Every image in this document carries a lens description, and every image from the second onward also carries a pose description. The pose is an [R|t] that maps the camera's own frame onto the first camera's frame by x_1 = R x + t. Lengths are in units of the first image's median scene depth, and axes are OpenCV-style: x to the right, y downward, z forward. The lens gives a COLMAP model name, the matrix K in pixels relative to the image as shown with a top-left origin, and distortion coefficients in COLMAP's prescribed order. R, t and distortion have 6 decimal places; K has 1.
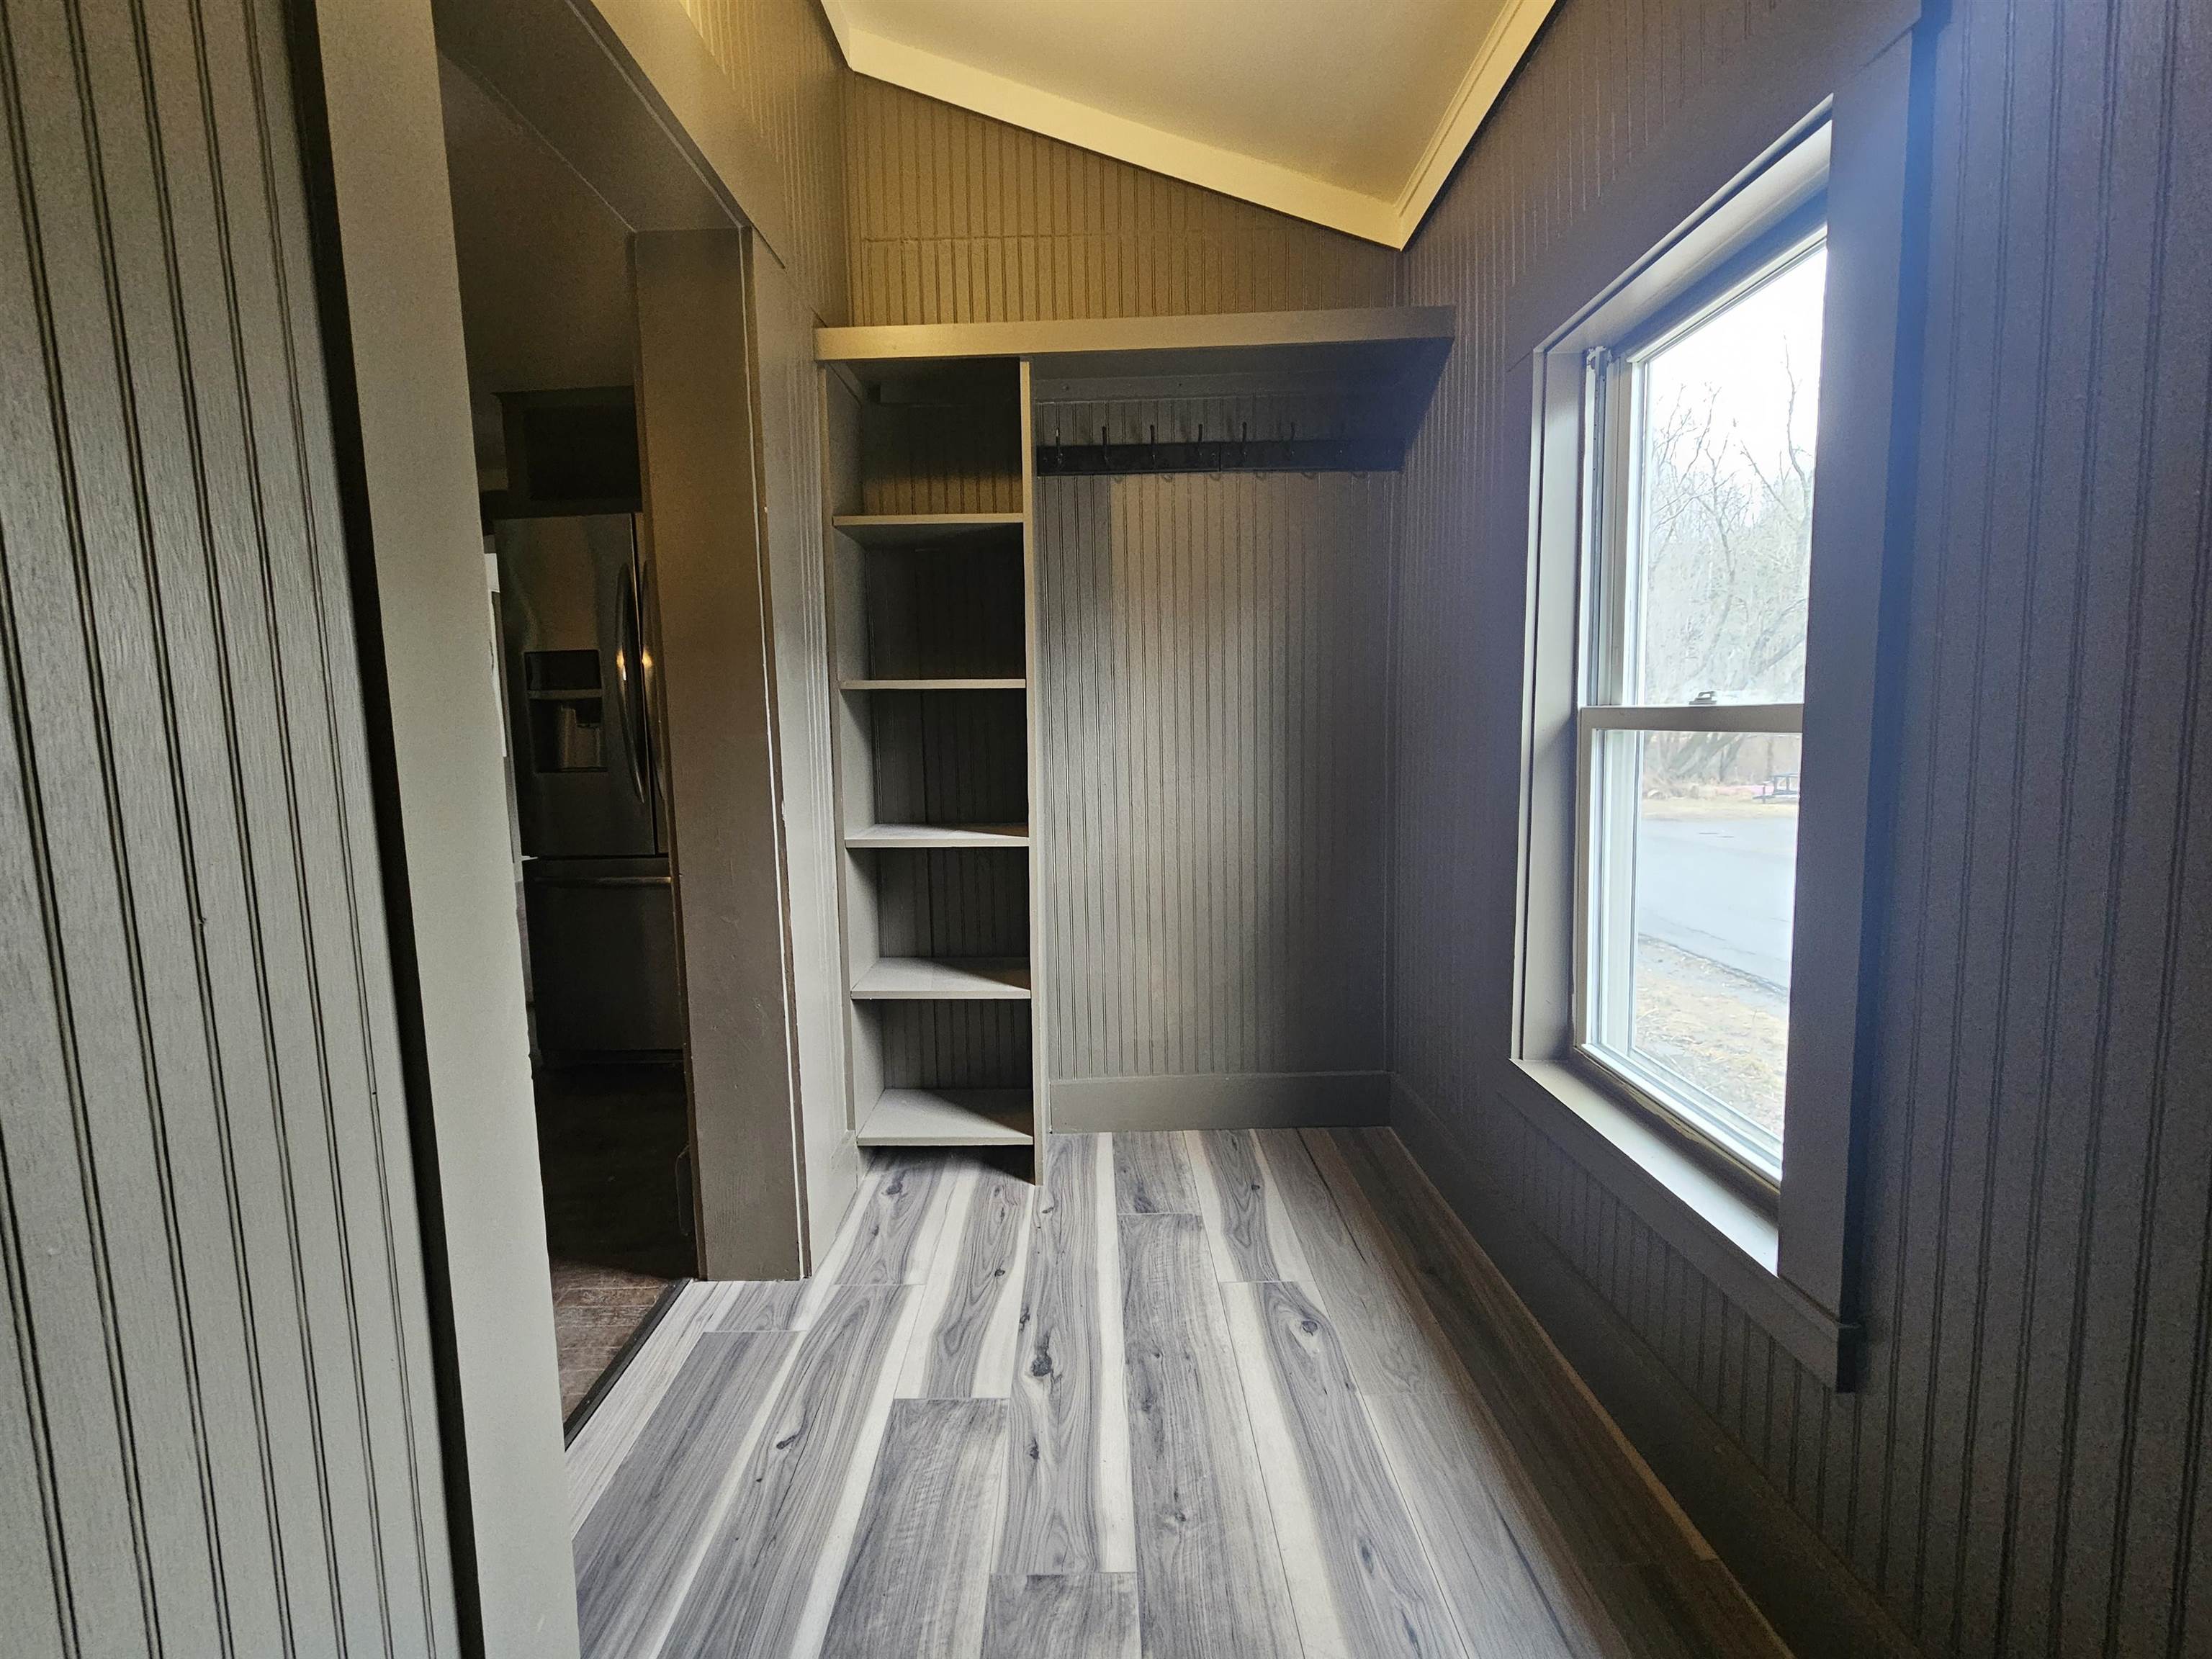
lens RADIAL K [[912.4, 0, 1096.0], [0, 912.4, 815.8], [0, 0, 1]] dist [0.003792, -0.002188]
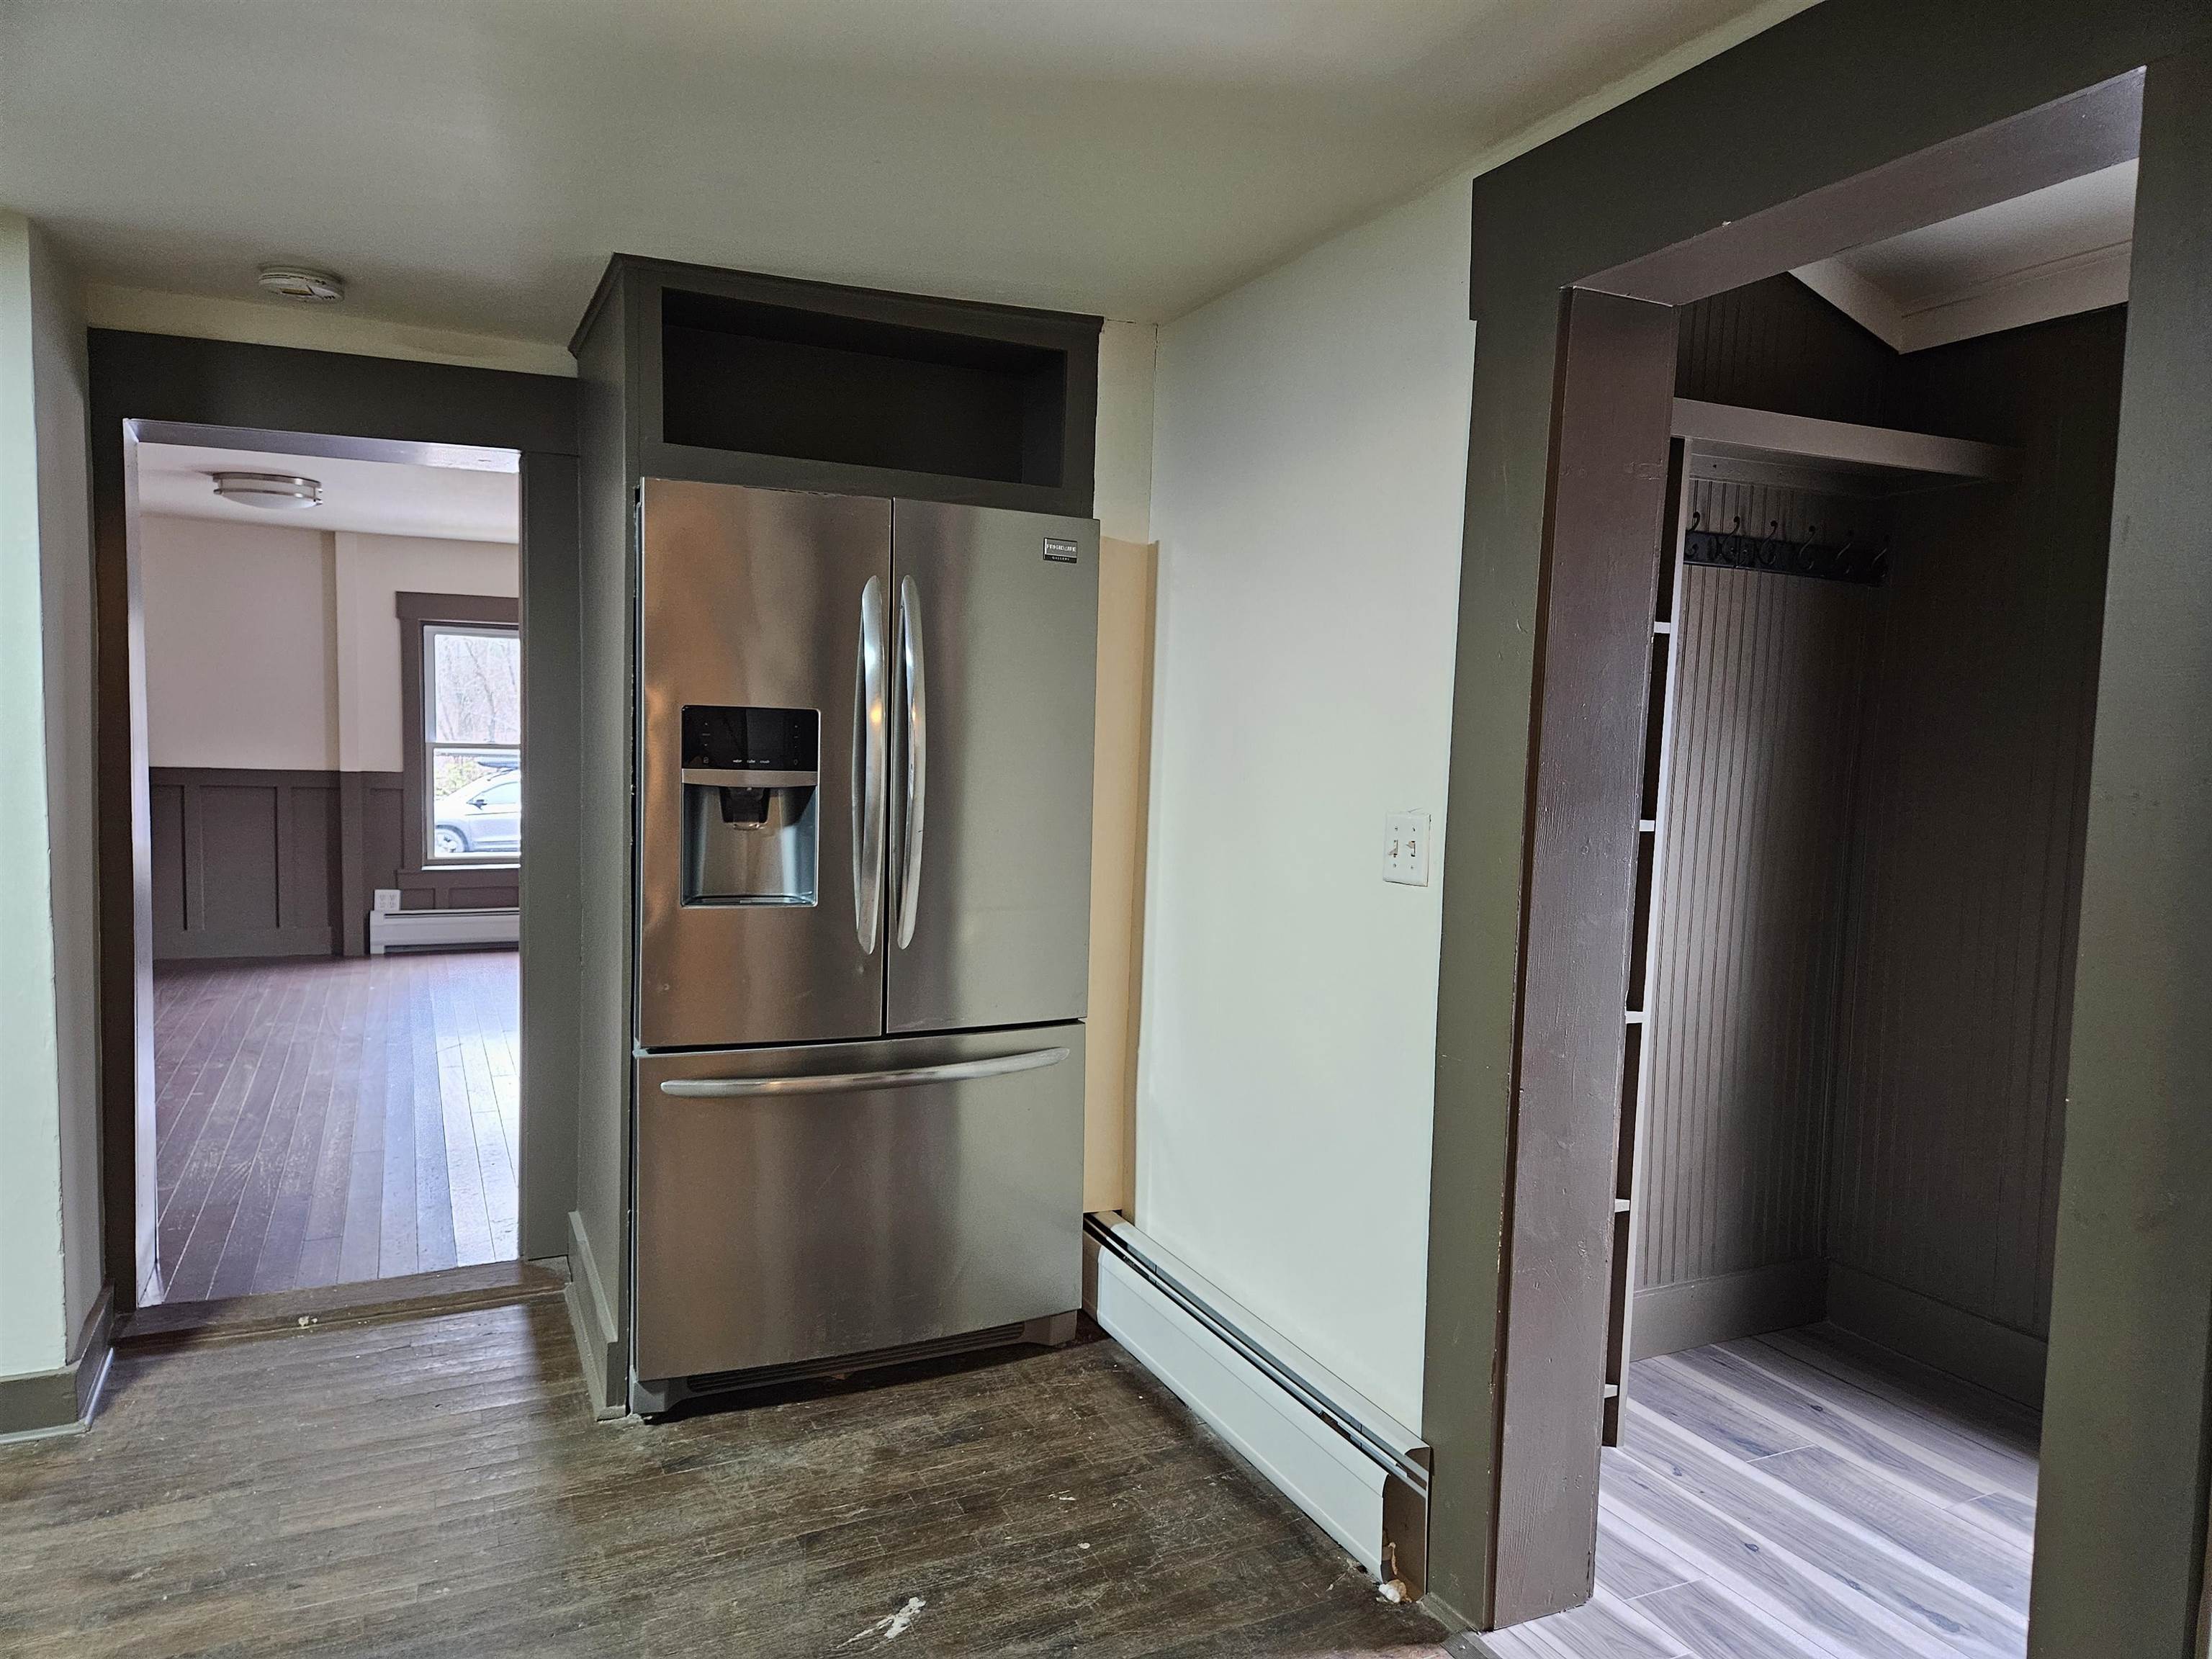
lens RADIAL K [[1468.7, 0, 1109.7], [0, 1468.7, 835.0], [0, 0, 1]] dist [0.047981, -0.035034]
pose [[0.893933, 0.017018, 0.447877, -1.151110], [-0.004220, 0.999554, -0.029557, -0.097850], [-0.448181, 0.024532, 0.893606, 0.030393]]
